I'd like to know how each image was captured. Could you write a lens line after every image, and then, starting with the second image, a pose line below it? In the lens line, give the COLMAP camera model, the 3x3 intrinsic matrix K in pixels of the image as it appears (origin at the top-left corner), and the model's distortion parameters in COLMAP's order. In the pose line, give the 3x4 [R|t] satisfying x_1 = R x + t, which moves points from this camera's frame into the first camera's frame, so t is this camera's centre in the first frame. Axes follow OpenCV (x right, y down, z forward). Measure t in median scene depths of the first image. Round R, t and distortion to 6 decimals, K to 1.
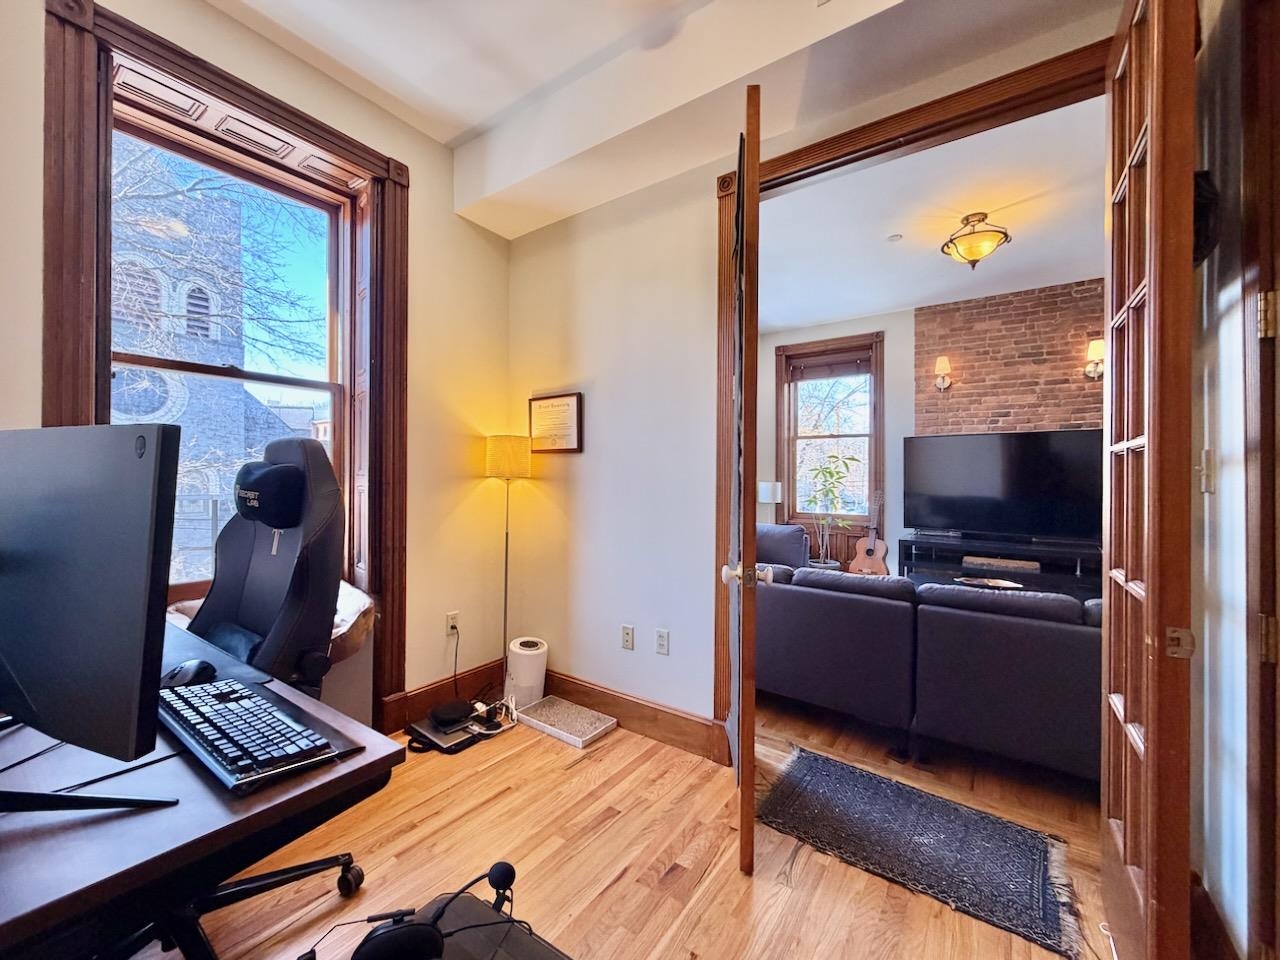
lens RADIAL K [[515.7, 0, 635.6], [0, 515.7, 479.9], [0, 0, 1]] dist [0.000748, 0.000022]
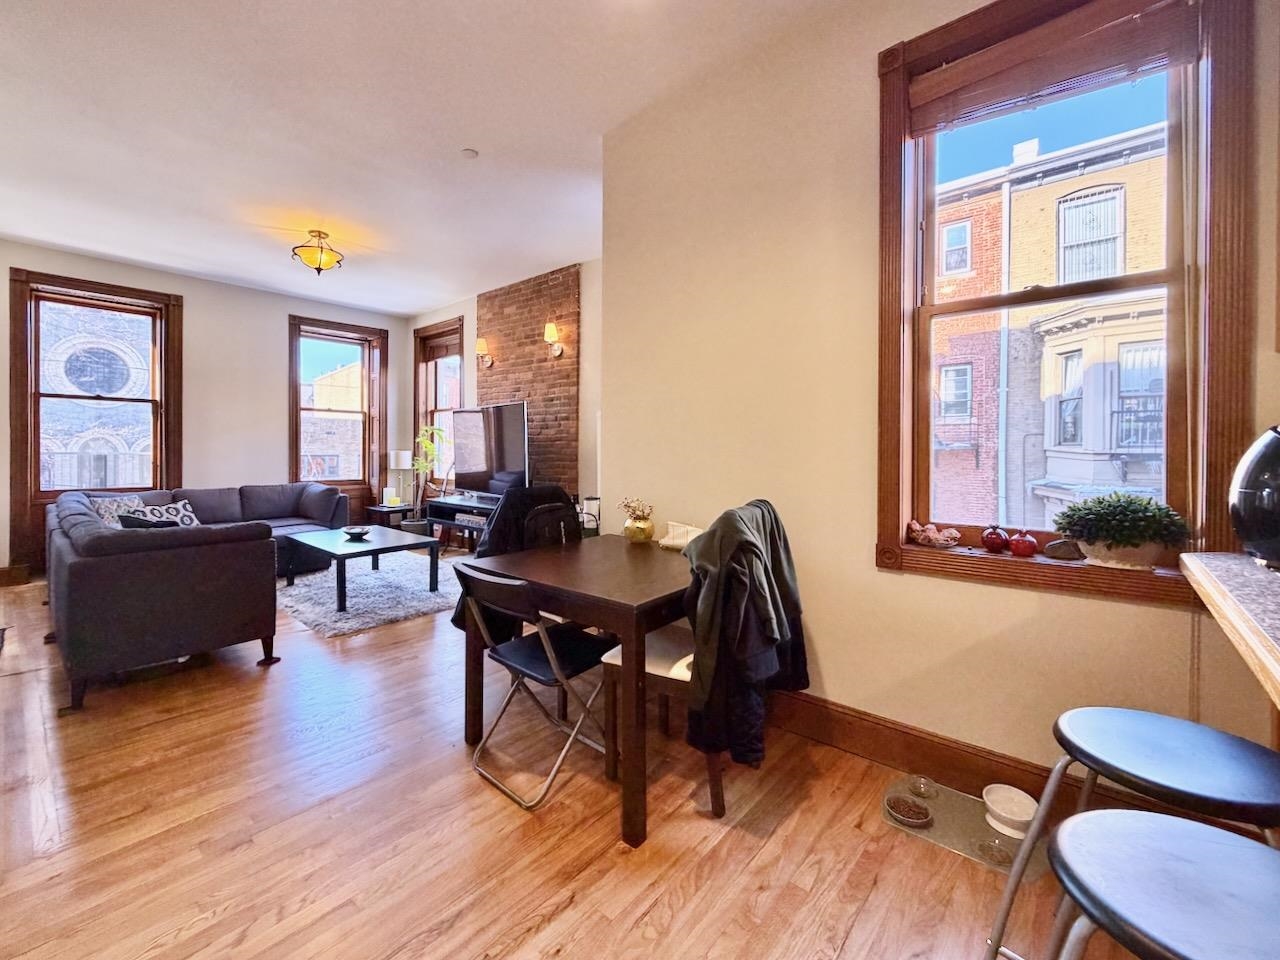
lens RADIAL K [[540.9, 0, 620.2], [0, 540.9, 452.6], [0, 0, 1]] dist [0.001235, 0.000086]
pose [[0.994370, -0.002461, -0.105932, 1.019567], [0.002384, 0.999997, -0.000859, 0.011973], [0.105933, 0.000602, 0.994373, -0.143831]]
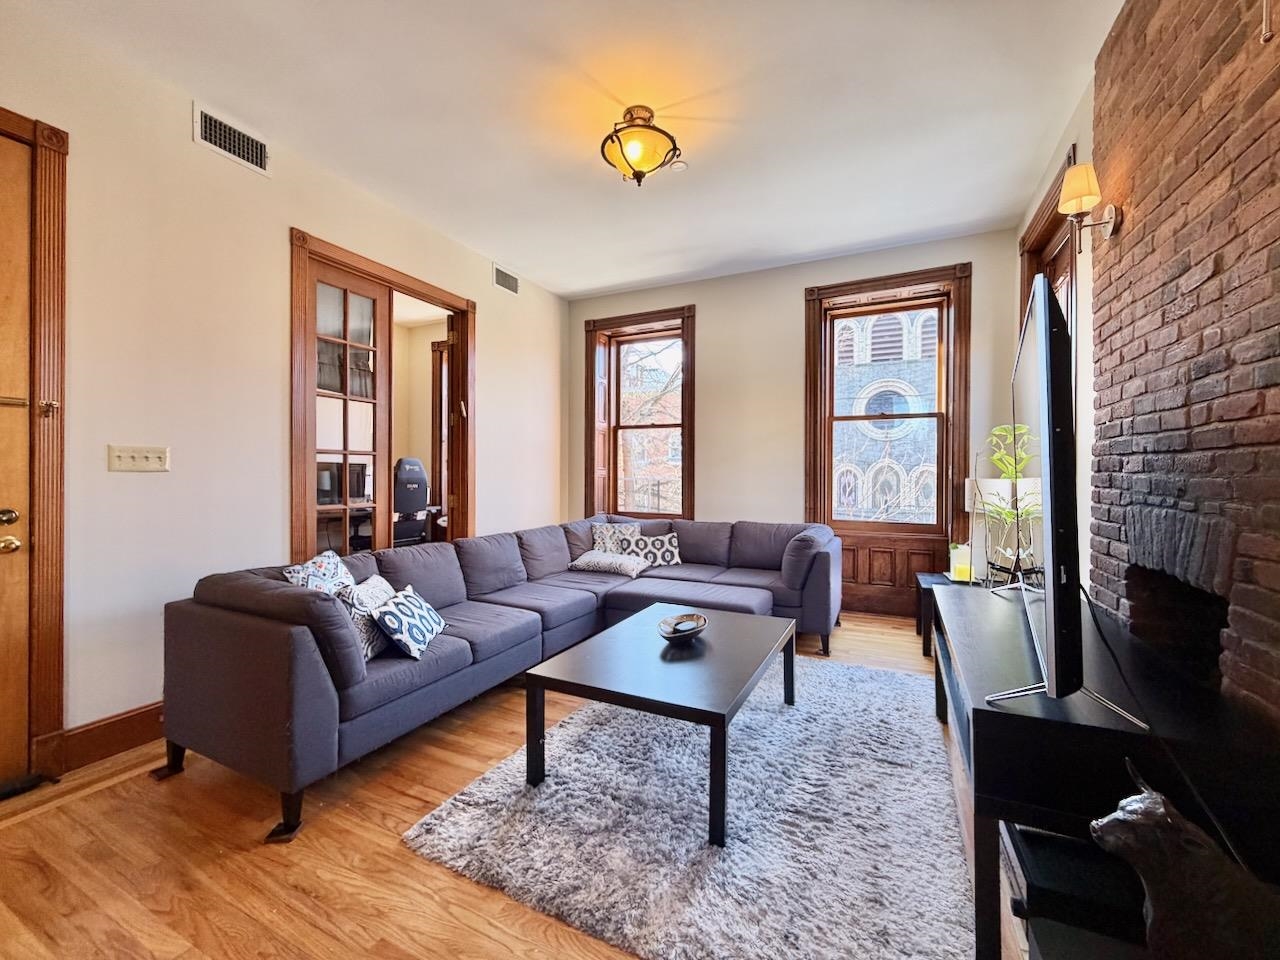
lens RADIAL K [[522.8, 0, 634.2], [0, 522.8, 476.1], [0, 0, 1]] dist [0.003825, -0.000356]
pose [[0.162047, -0.001190, -0.986782, 0.942453], [-0.007854, 0.999966, -0.002496, 0.006996], [0.986752, 0.008155, 0.162032, 0.590610]]
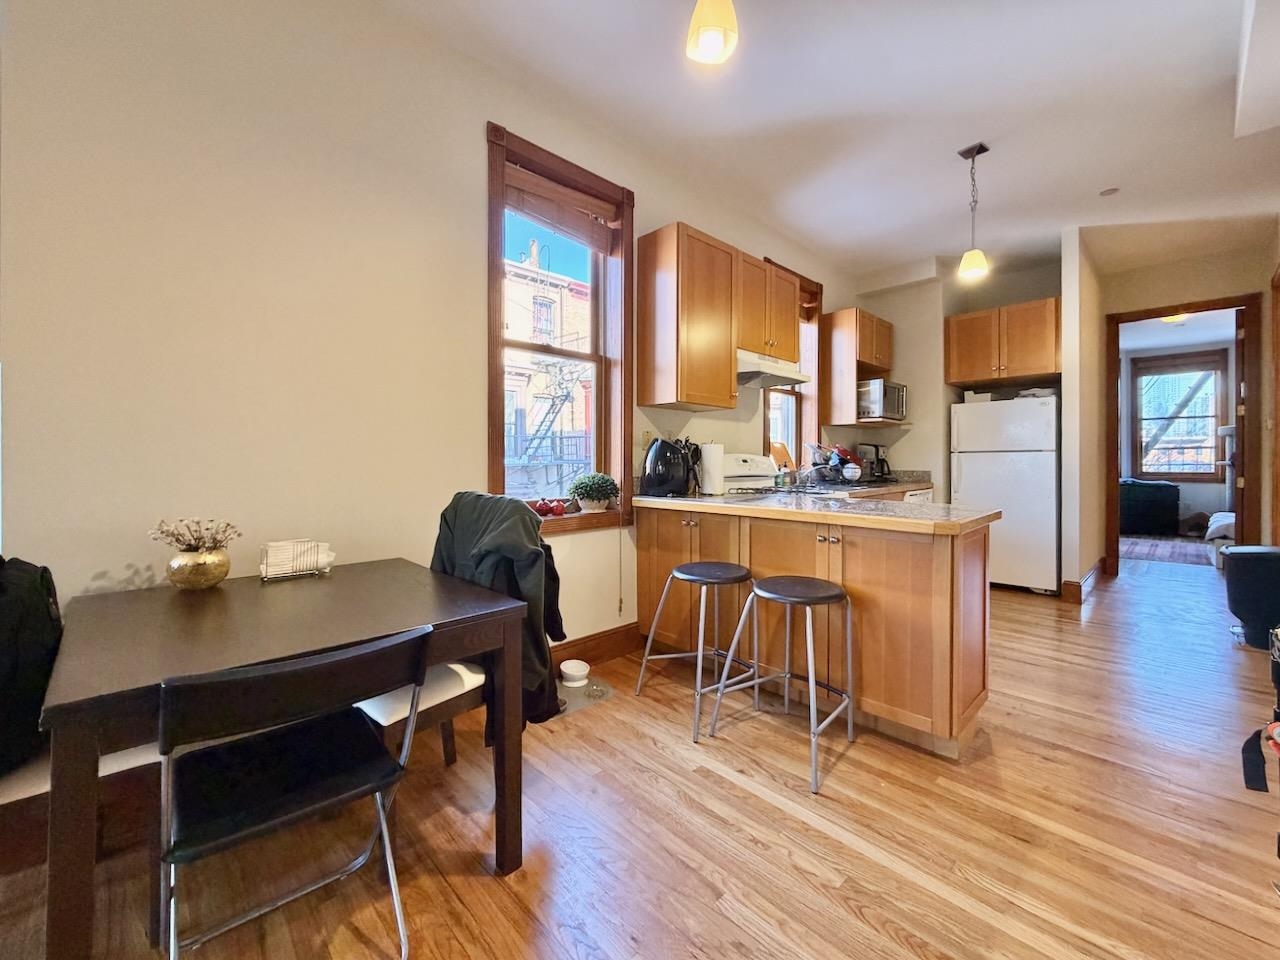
lens RADIAL K [[527.3, 0, 633.1], [0, 527.3, 461.6], [0, 0, 1]] dist [0.001080, 0.000154]
pose [[0.183355, -0.005005, 0.983034, 0.716847], [0.006797, 0.999970, 0.003823, 0.023446], [-0.983023, 0.005980, 0.183384, 0.064538]]
